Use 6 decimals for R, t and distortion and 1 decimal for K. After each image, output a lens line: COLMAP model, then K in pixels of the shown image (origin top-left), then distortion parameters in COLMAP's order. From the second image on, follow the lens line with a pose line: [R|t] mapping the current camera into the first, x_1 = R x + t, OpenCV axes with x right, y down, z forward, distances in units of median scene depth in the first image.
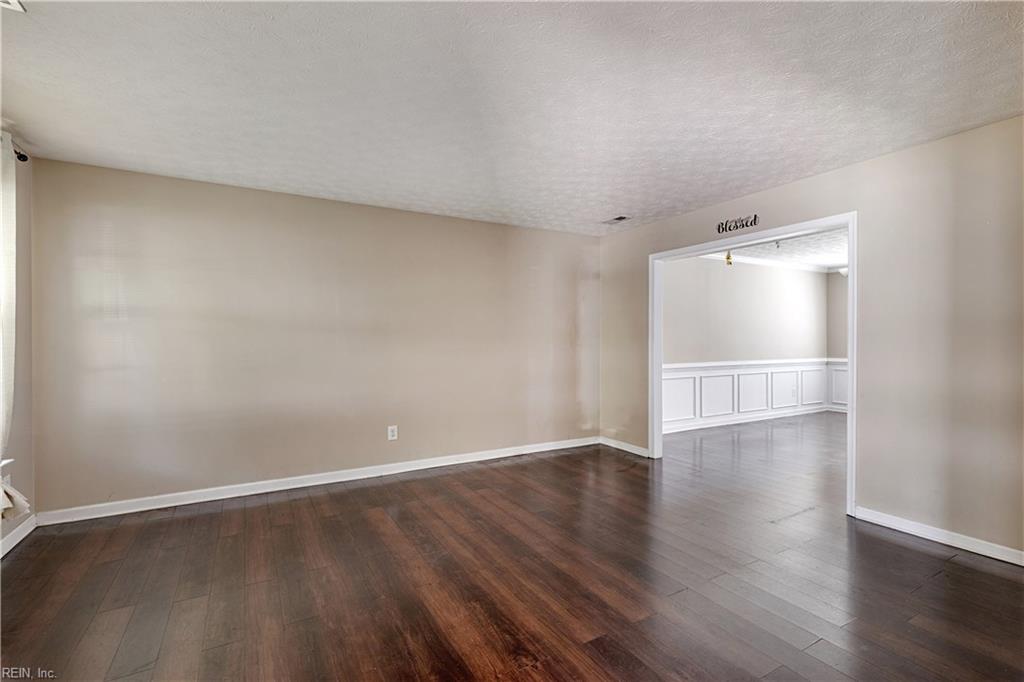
lens RADIAL K [[461.6, 0, 512.0], [0, 461.6, 341.0], [0, 0, 1]] dist [0.000528, 0.000171]
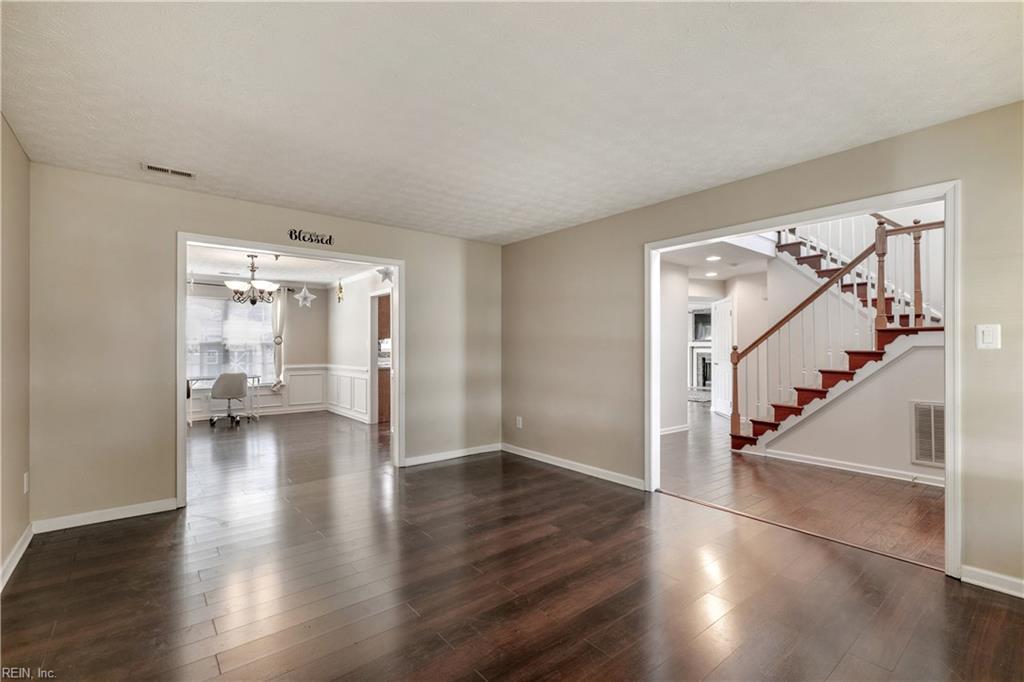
lens RADIAL K [[462.7, 0, 516.4], [0, 462.7, 345.2], [0, 0, 1]] dist [-0.005948, -0.000297]
pose [[-0.170063, 0.008424, 0.985397, -0.551713], [0.003221, 0.999963, -0.007993, 0.002804], [-0.985428, 0.001815, -0.170084, 0.630827]]
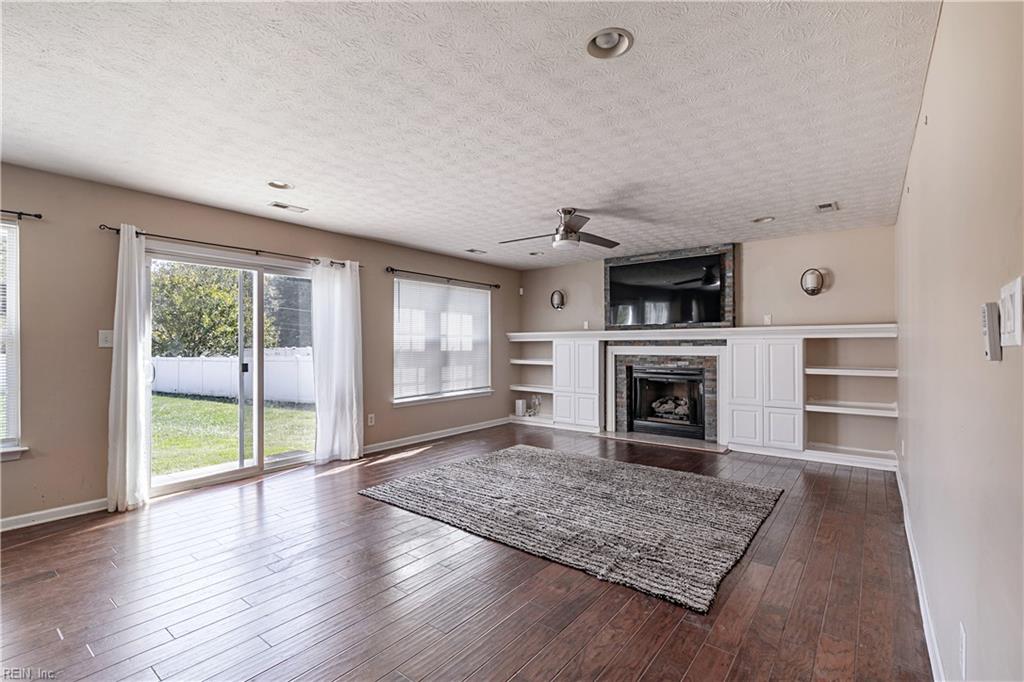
lens RADIAL K [[461.6, 0, 512.0], [0, 461.6, 341.0], [0, 0, 1]] dist [0.000528, 0.000171]
pose [[-0.376613, 0.012671, 0.926284, 1.190720], [0.008064, 0.999913, -0.010400, 0.002718], [-0.926335, 0.003553, -0.376683, -0.318835]]
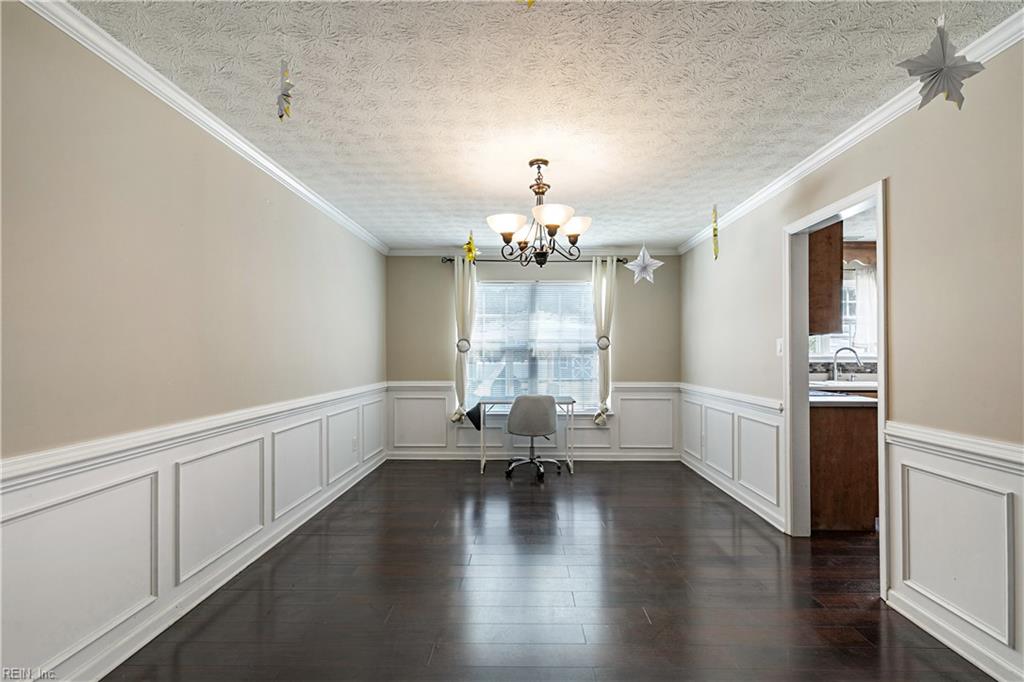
lens RADIAL K [[462.7, 0, 516.4], [0, 462.7, 345.2], [0, 0, 1]] dist [-0.005948, -0.000297]
pose [[0.502628, 0.016501, 0.864345, 0.340671], [0.000939, 0.999807, -0.019634, -0.004862], [-0.864502, 0.010680, 0.502516, 0.867962]]
